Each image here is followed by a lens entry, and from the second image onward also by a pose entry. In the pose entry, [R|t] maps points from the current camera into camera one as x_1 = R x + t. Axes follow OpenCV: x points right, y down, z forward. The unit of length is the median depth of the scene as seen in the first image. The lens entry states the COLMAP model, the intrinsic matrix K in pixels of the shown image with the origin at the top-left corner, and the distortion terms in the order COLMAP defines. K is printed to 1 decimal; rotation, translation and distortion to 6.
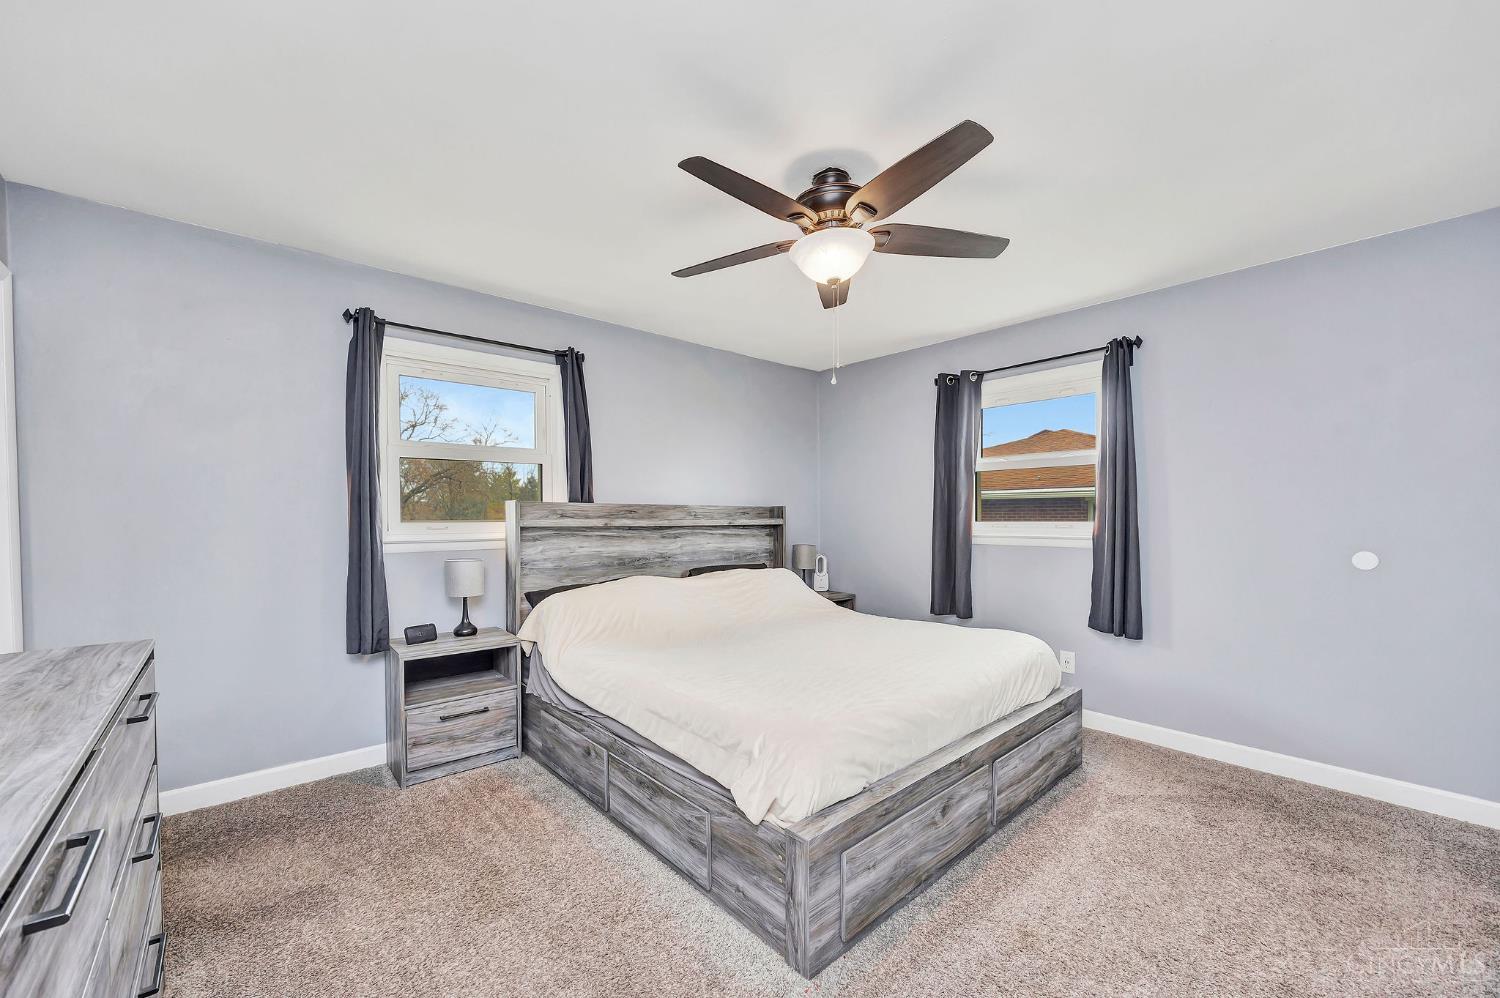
lens RADIAL K [[577.8, 0, 740.4], [0, 577.8, 504.6], [0, 0, 1]] dist [0.001031, -0.001584]
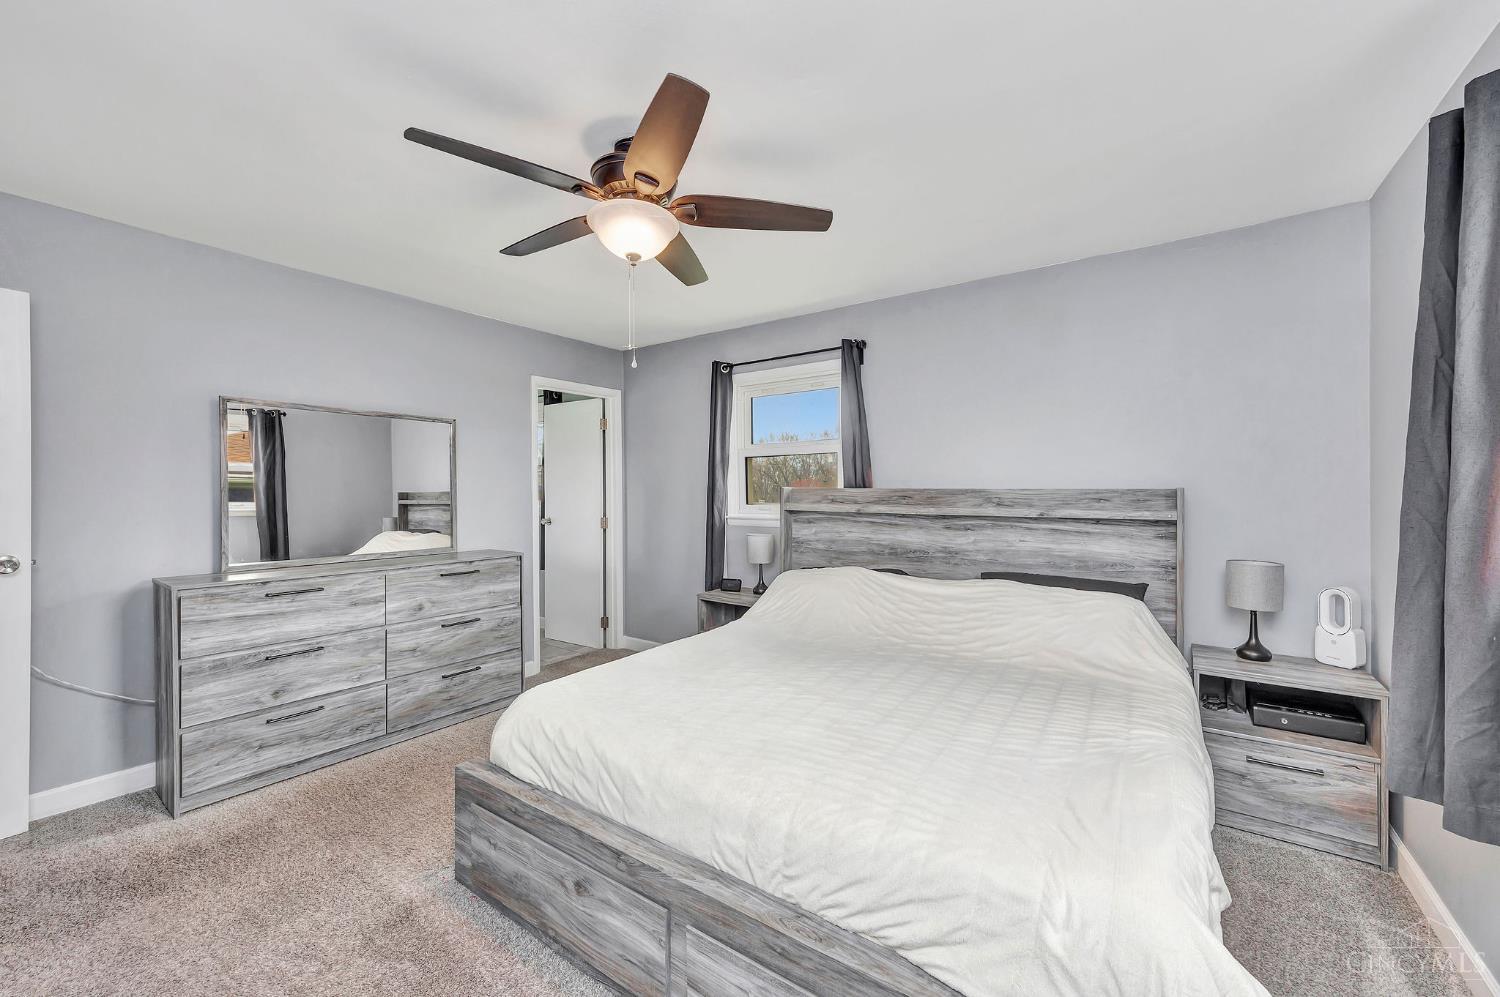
lens RADIAL K [[577.8, 0, 743.4], [0, 577.8, 504.2], [0, 0, 1]] dist [0.001031, -0.001584]
pose [[0.241860, 0.004549, -0.970300, 0.601898], [0.003318, 0.999979, 0.005515, 0.016586], [0.970305, -0.004554, 0.241840, 0.519689]]
